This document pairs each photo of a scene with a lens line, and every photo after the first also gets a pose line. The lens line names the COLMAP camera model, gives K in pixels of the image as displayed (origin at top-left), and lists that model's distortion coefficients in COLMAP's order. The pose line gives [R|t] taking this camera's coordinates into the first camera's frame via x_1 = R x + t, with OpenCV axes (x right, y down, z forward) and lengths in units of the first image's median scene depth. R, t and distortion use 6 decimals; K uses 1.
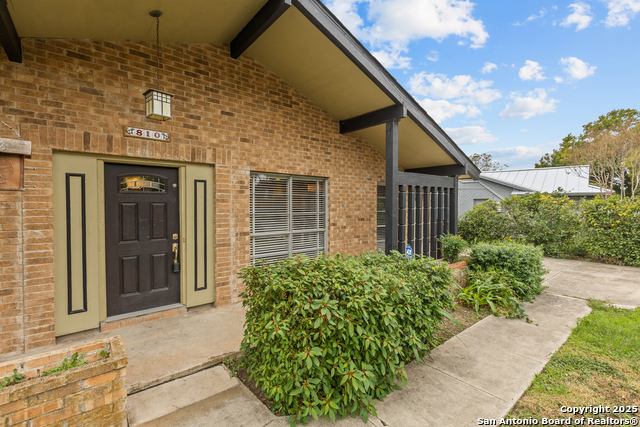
lens RADIAL K [[285.2, 0, 321.6], [0, 285.2, 214.1], [0, 0, 1]] dist [-0.003333, -0.000465]
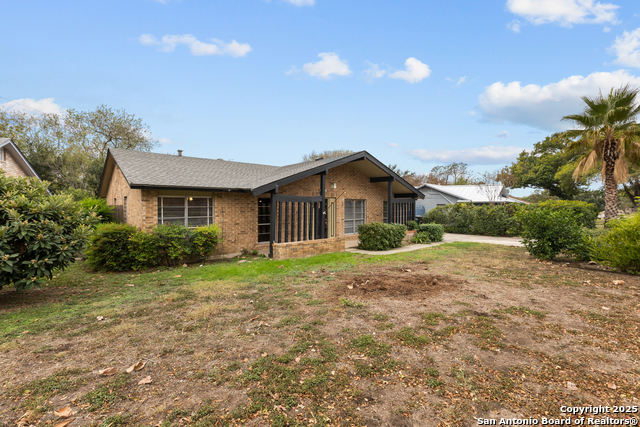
lens RADIAL K [[285.2, 0, 318.7], [0, 285.2, 212.6], [0, 0, 1]] dist [-0.003333, -0.000465]
pose [[0.999784, 0.002433, 0.020641, -0.457088], [-0.002419, 0.999997, -0.000684, -0.001442], [-0.020642, 0.000634, 0.999787, -1.593280]]
